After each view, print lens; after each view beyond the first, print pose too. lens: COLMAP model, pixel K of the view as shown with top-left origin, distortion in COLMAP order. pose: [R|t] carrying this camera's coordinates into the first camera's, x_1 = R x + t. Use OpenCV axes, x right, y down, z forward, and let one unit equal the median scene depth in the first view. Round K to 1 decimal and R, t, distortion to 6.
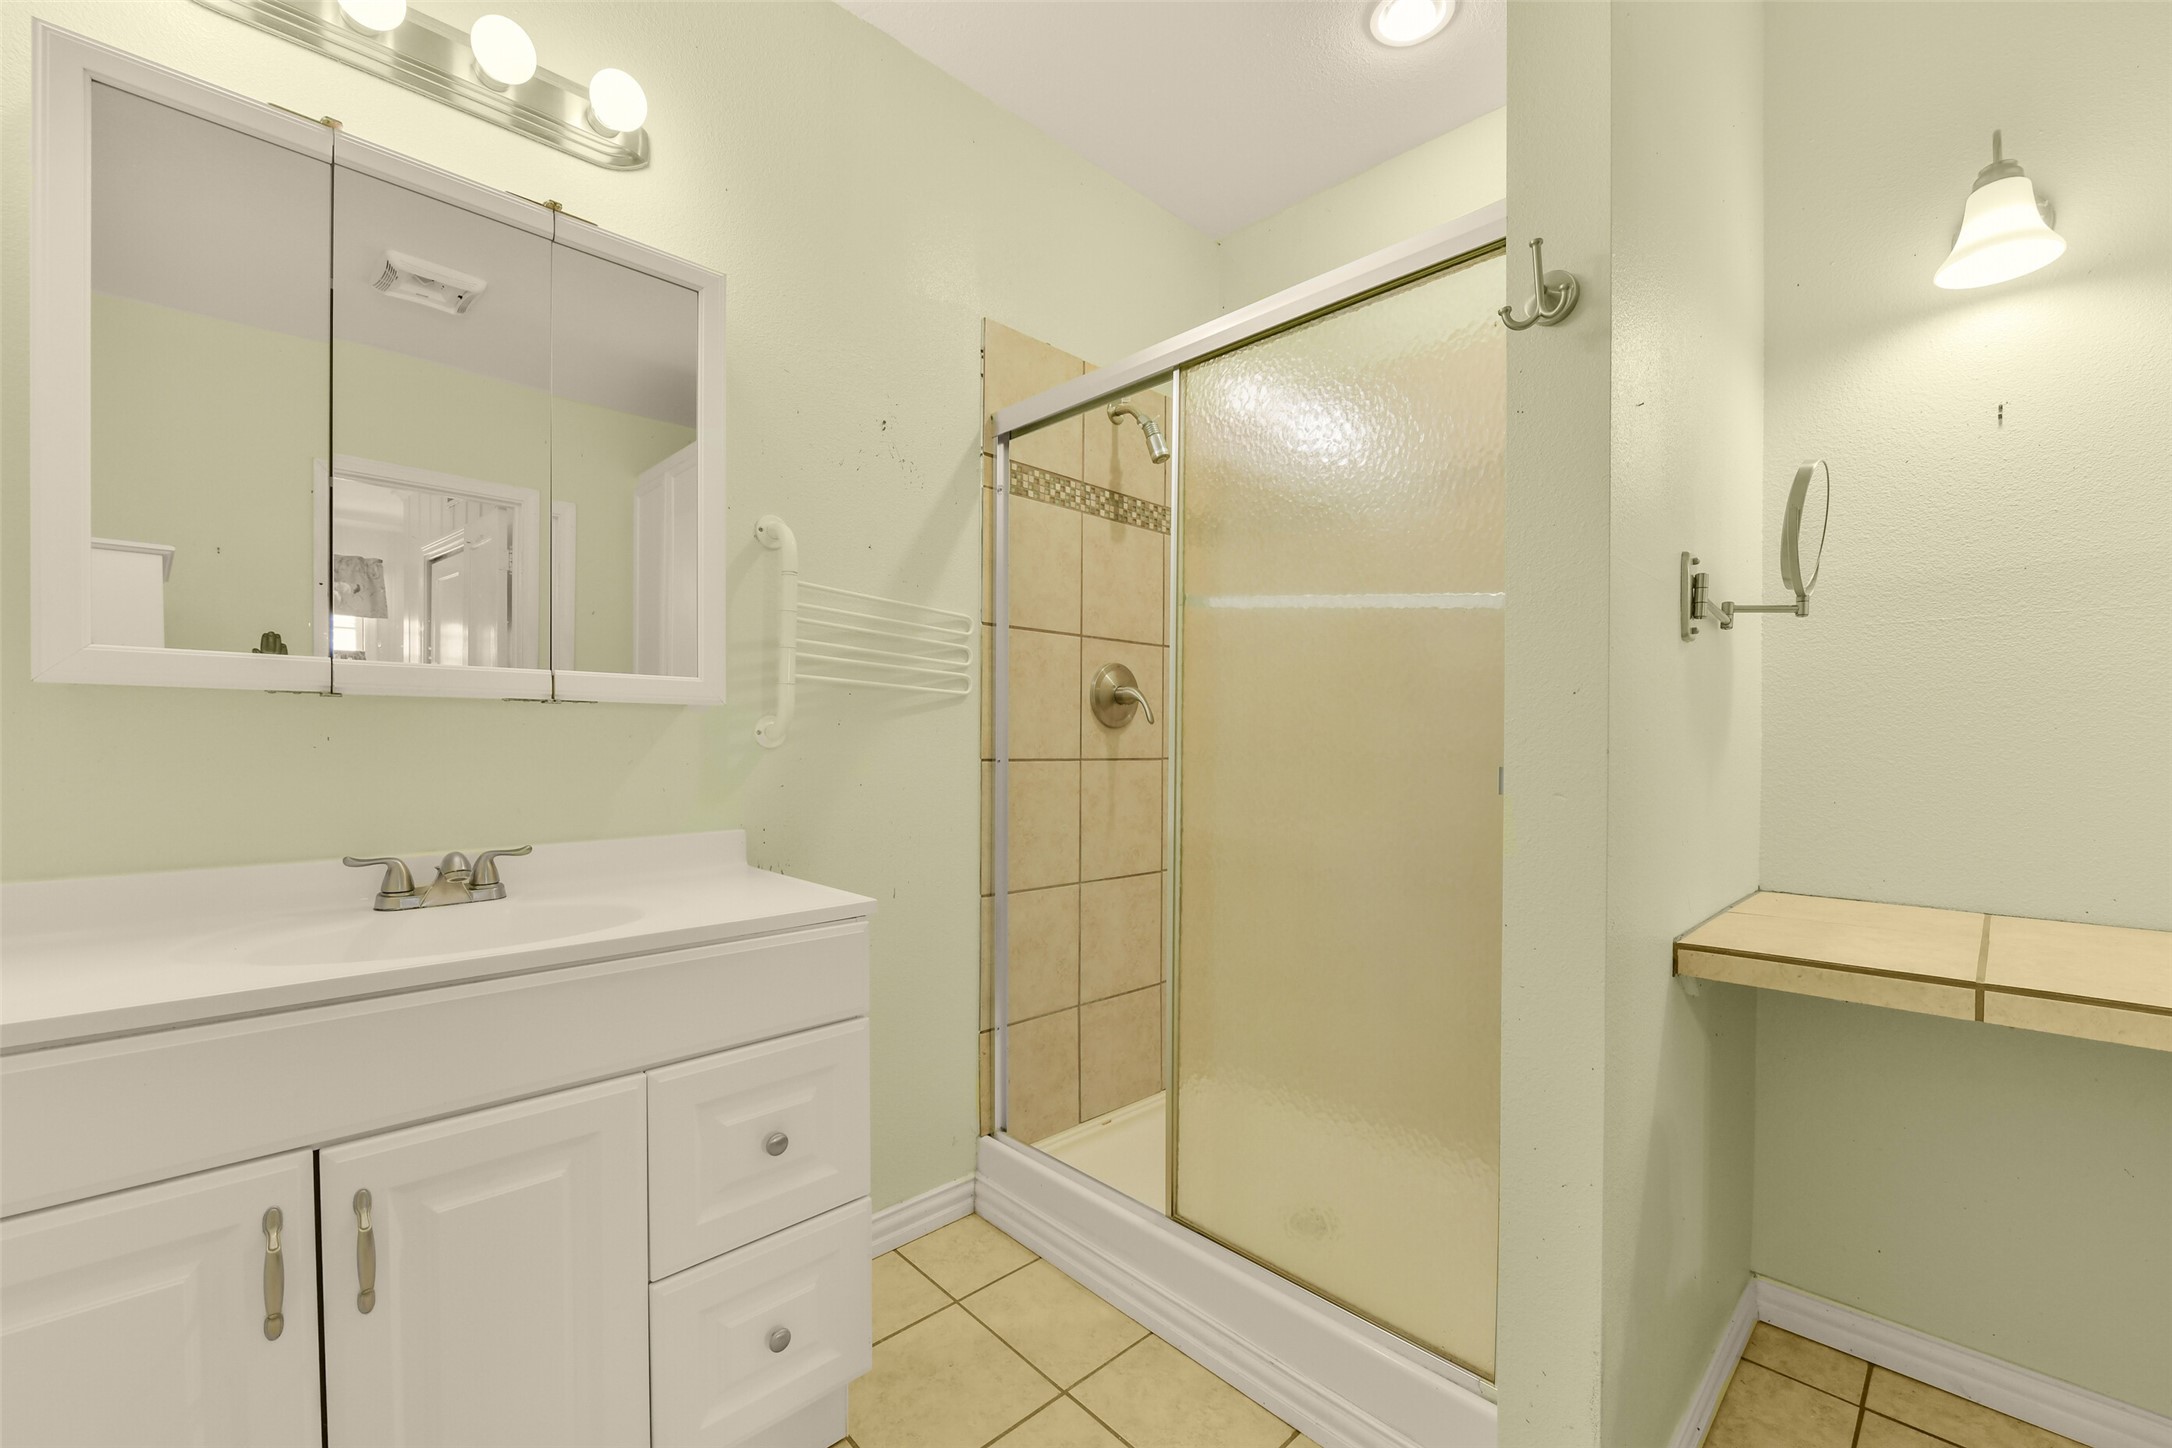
lens RADIAL K [[881.5, 0, 1078.1], [0, 881.5, 761.5], [0, 0, 1]] dist [-0.009821, -0.000092]
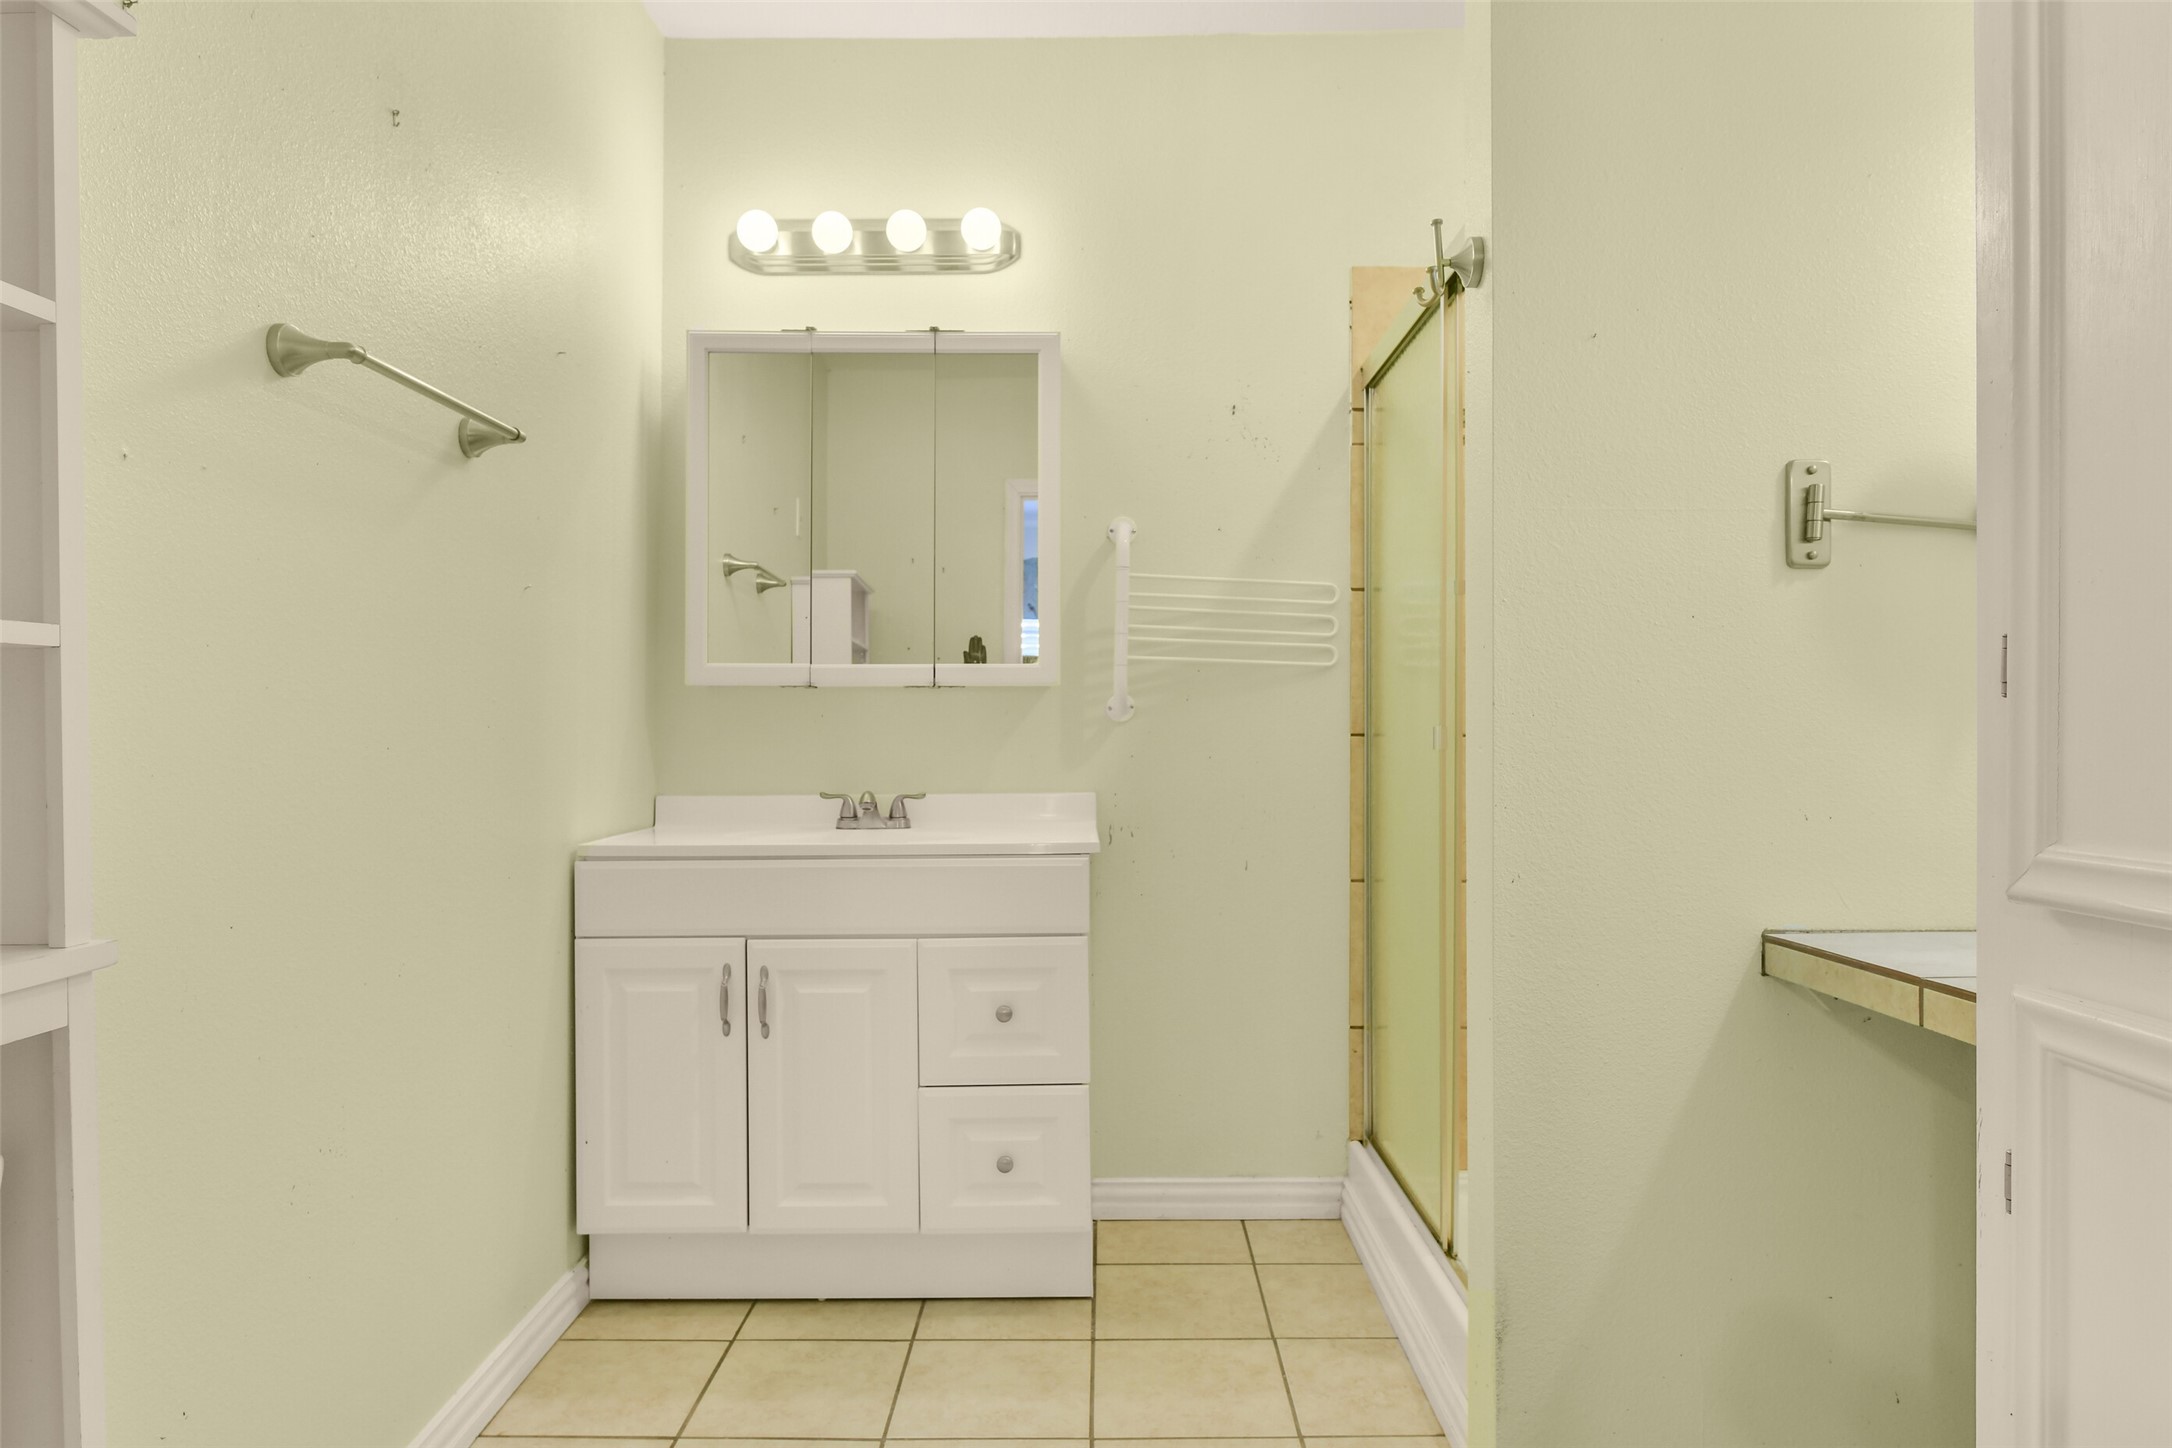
lens RADIAL K [[1375.5, 0, 1082.7], [0, 1375.5, 736.5], [0, 0, 1]] dist [0.005837, -0.000884]
pose [[0.710728, -0.006276, -0.703439, 1.002417], [-0.010852, 0.999743, -0.019884, 0.045312], [0.703383, 0.021766, 0.710478, -0.337083]]
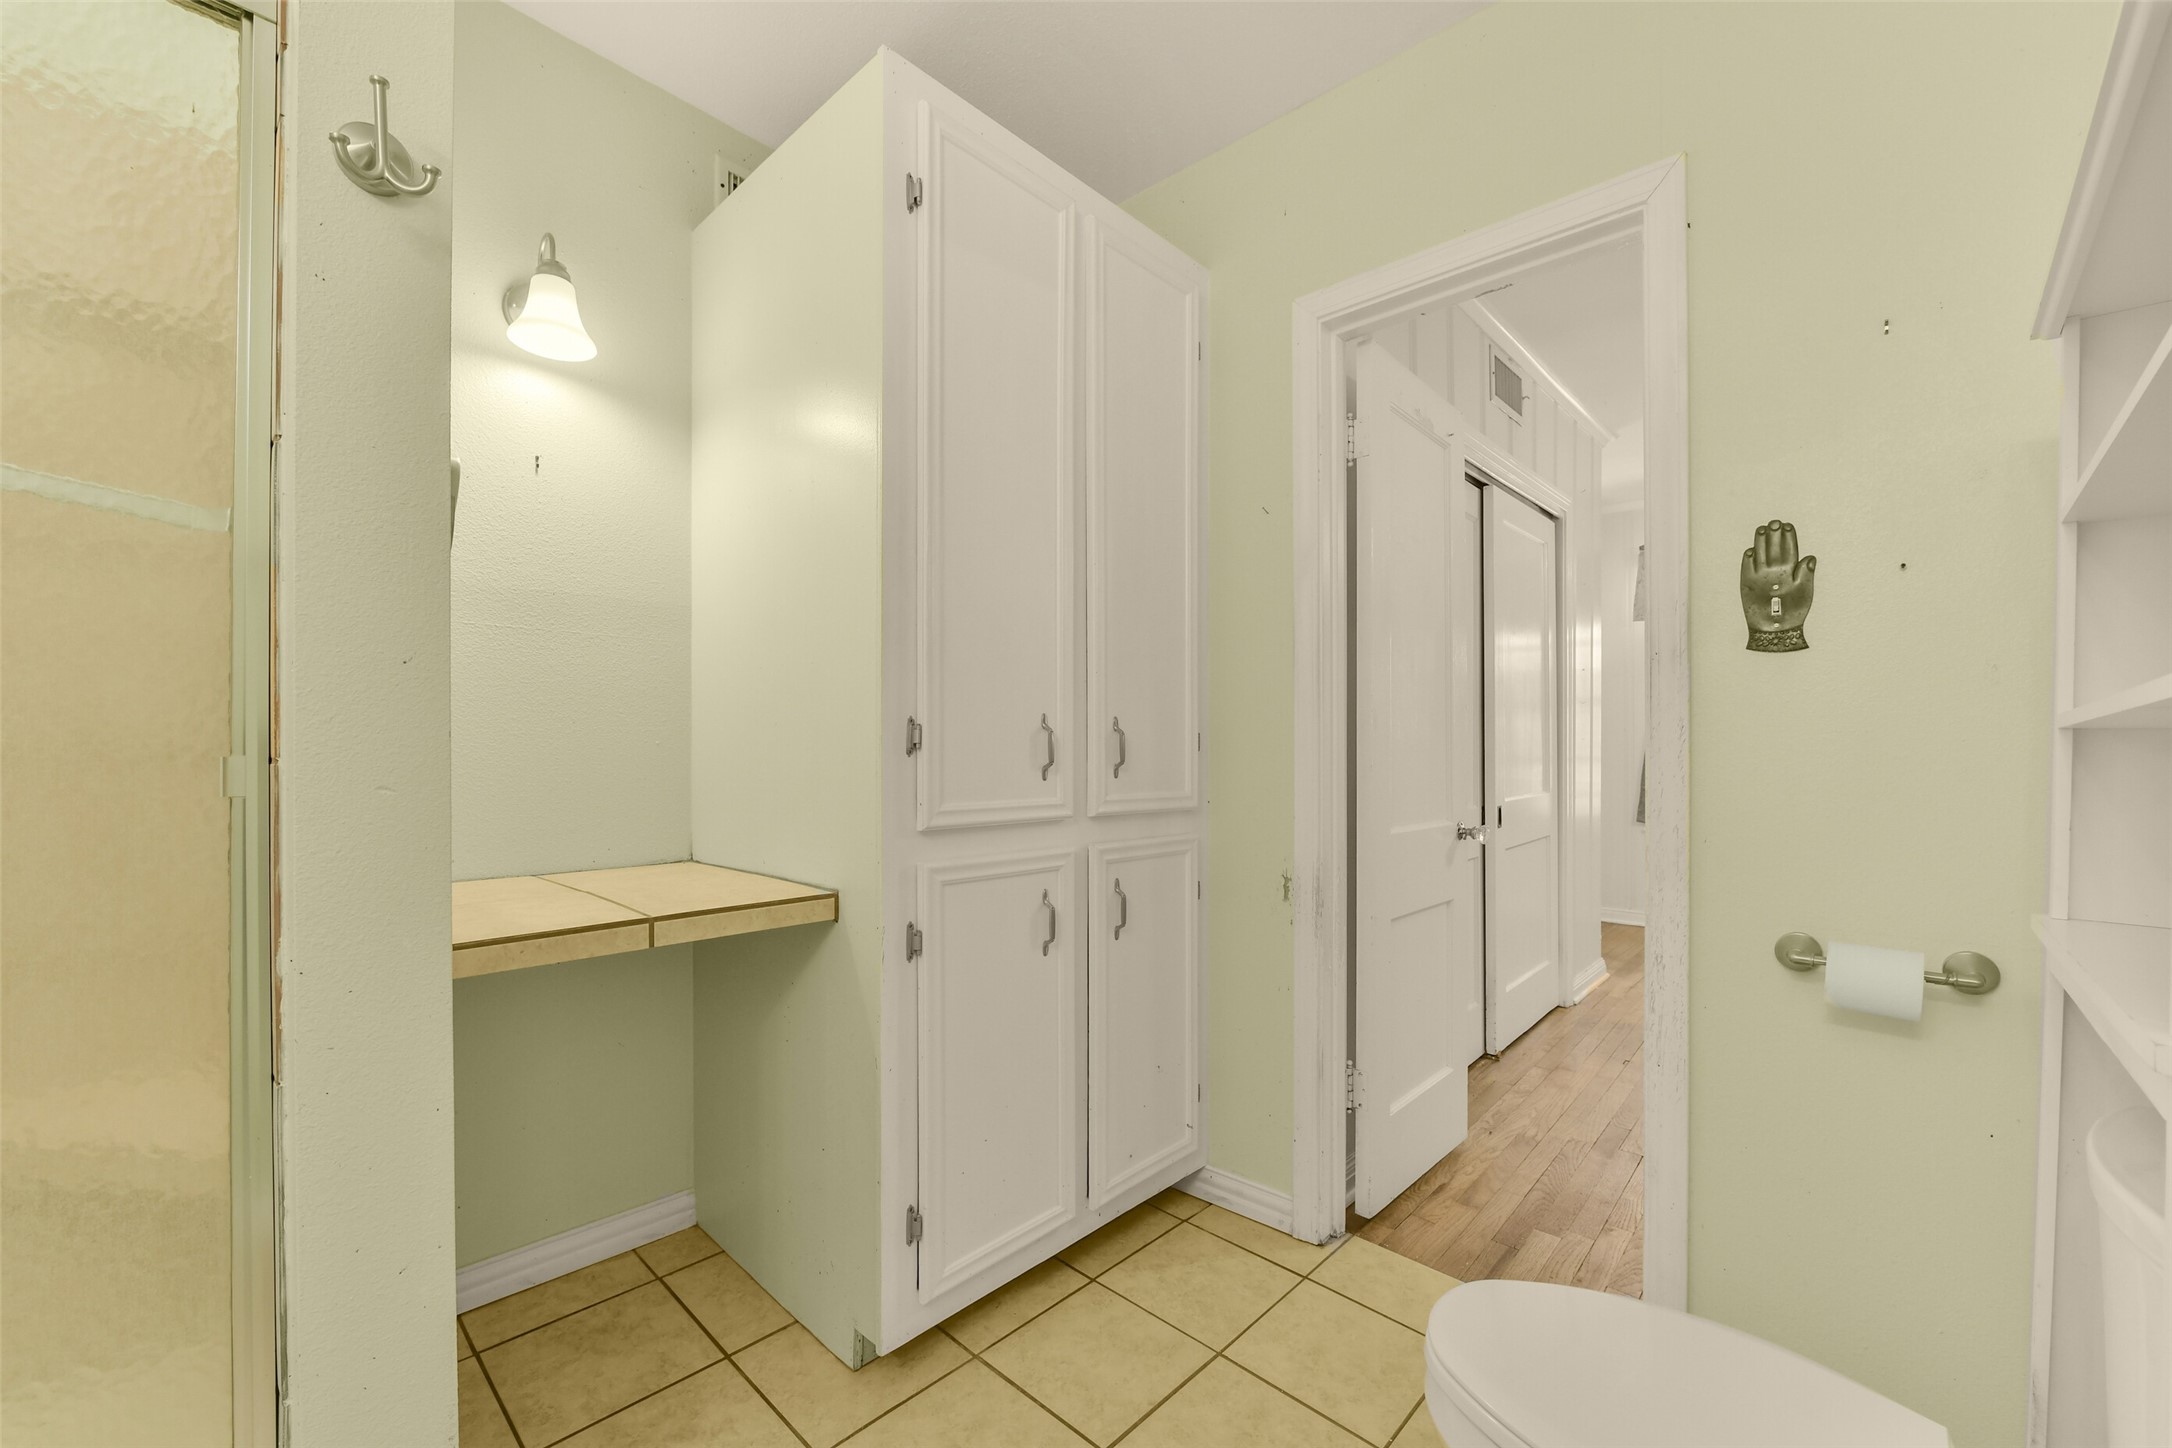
lens RADIAL K [[881.5, 0, 1076.7], [0, 881.5, 737.7], [0, 0, 1]] dist [-0.009821, -0.000092]
pose [[-0.048253, 0.000651, 0.998835, -0.208770], [0.016759, 0.999860, 0.000158, -0.000588], [-0.998695, 0.016747, -0.048257, 0.312946]]
